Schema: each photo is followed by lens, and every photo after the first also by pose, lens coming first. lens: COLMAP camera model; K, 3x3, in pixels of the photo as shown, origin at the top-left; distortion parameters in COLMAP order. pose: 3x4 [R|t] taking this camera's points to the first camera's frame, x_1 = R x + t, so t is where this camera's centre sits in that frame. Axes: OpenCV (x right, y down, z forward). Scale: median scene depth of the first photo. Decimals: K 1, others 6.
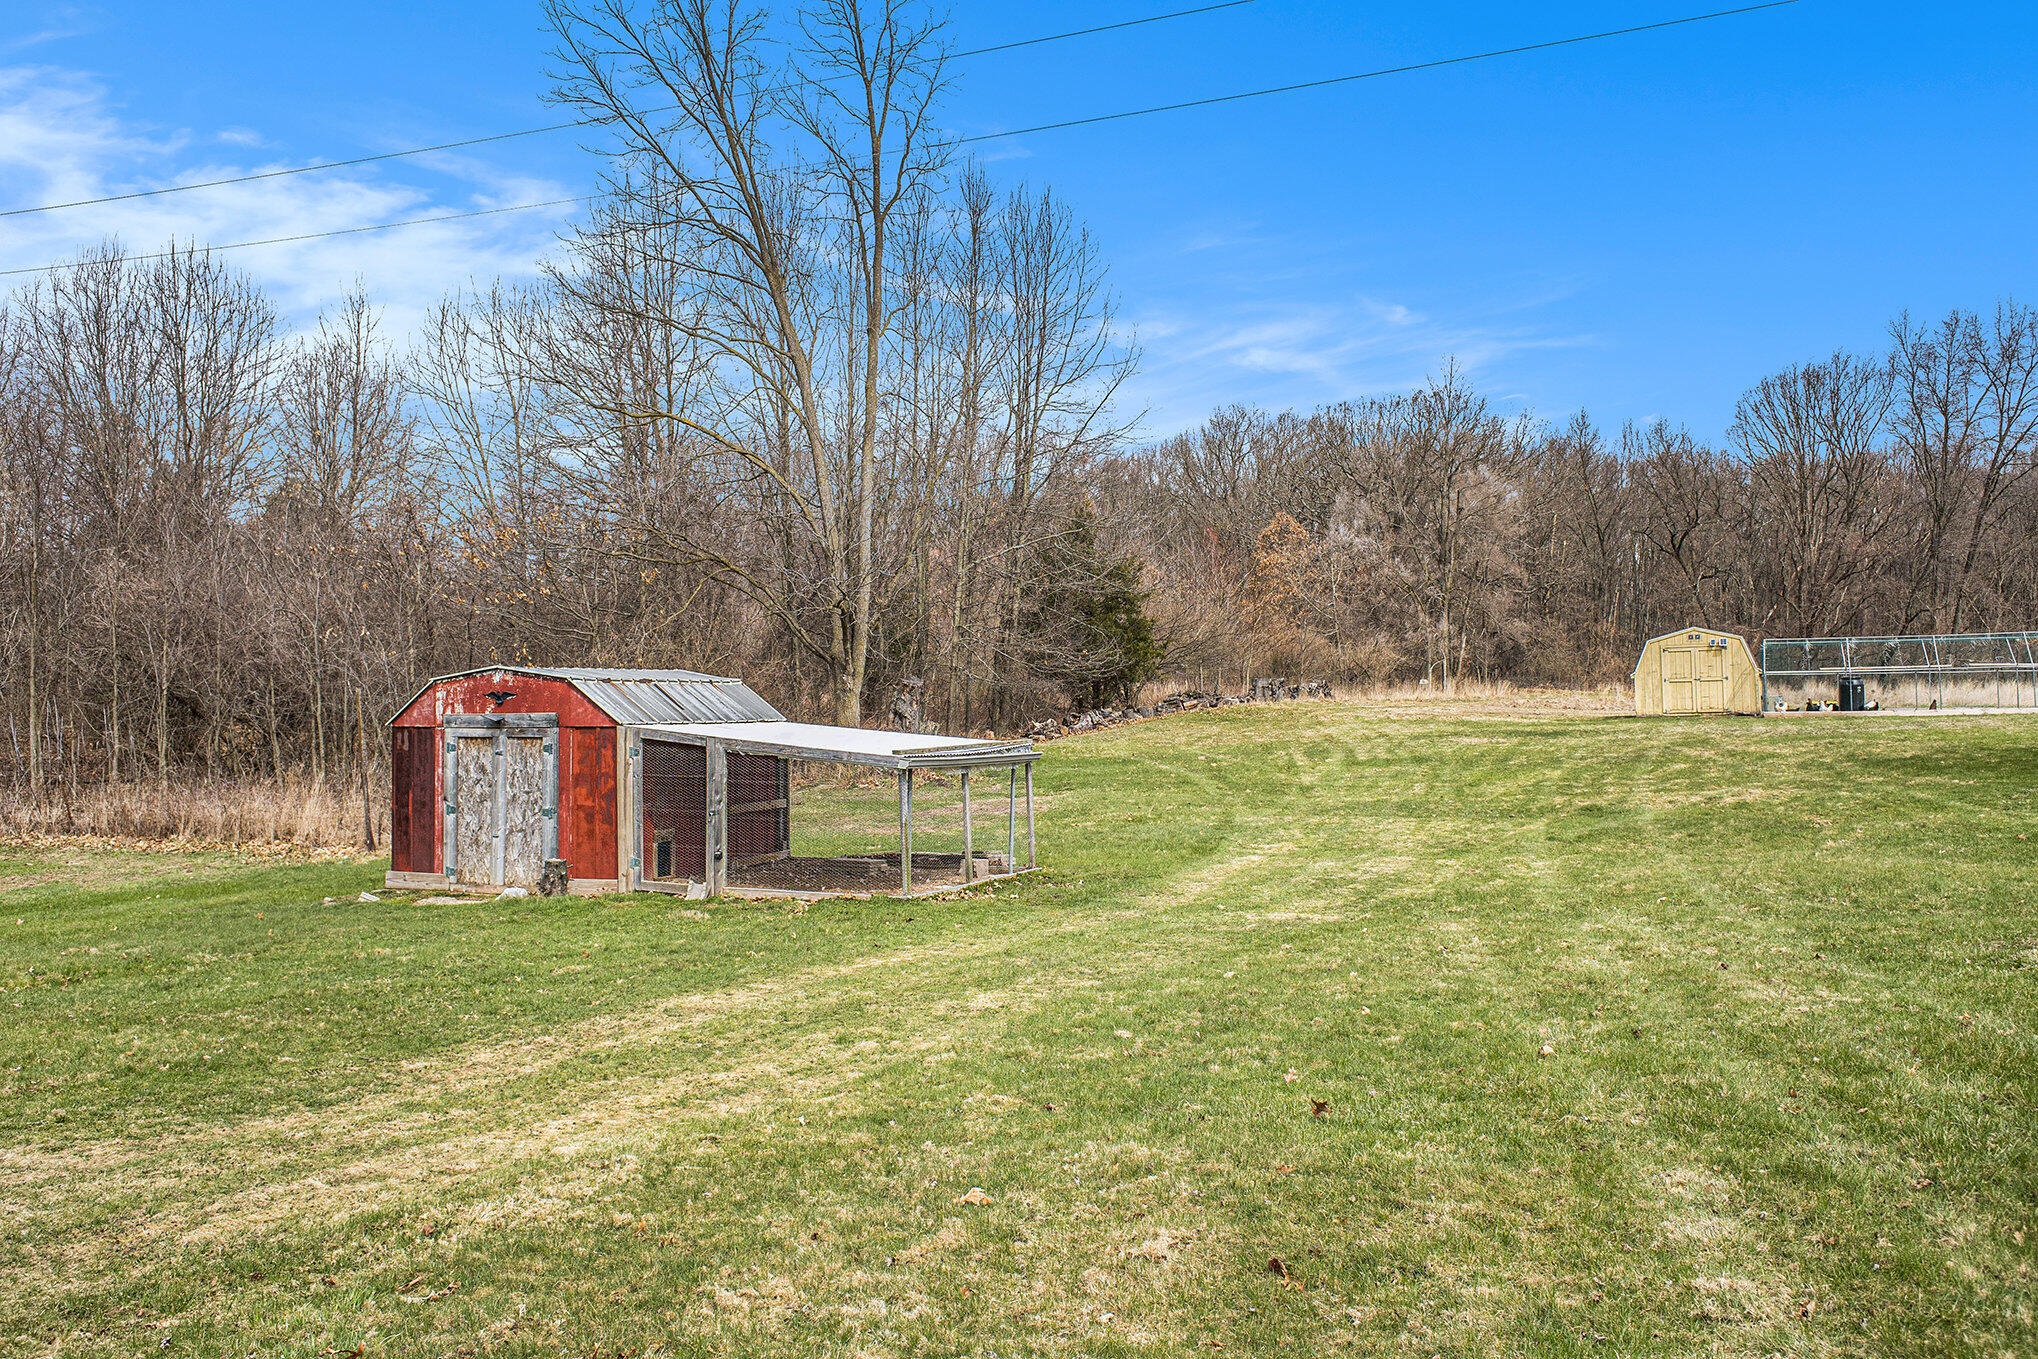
lens RADIAL K [[1678.4, 0, 1019.0], [0, 1678.4, 679.5], [0, 0, 1]] dist [0.002174, 0.002344]
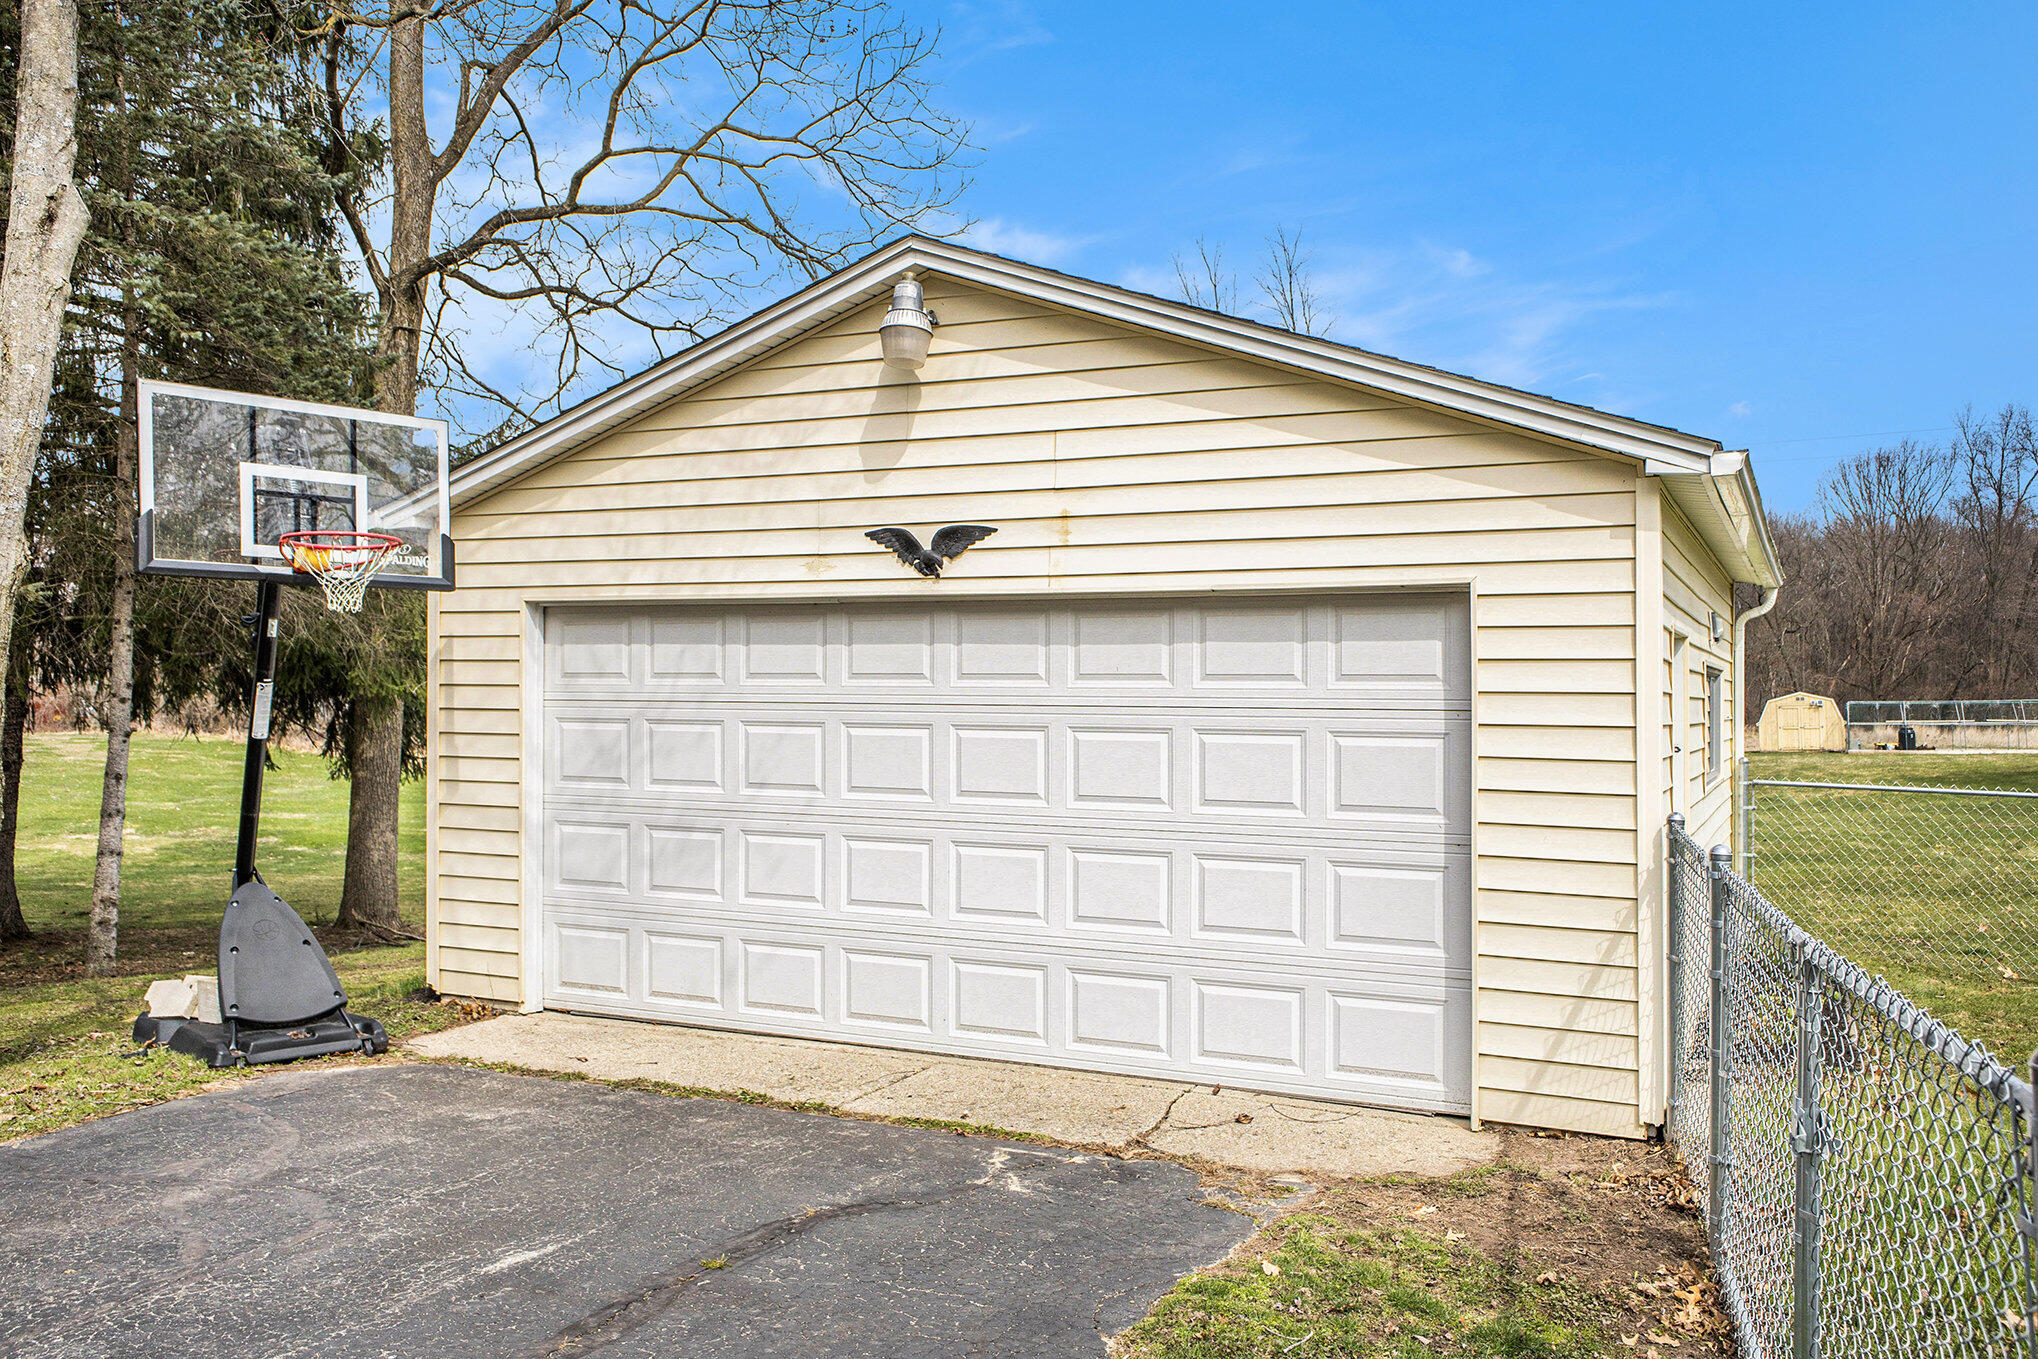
lens RADIAL K [[1678.4, 0, 1019.0], [0, 1678.4, 679.5], [0, 0, 1]] dist [0.002174, 0.002344]
pose [[0.999348, 0.014845, -0.032899, -0.226541], [-0.015299, 0.999791, -0.013597, -0.010837], [0.032690, 0.014091, 0.999366, -0.478607]]
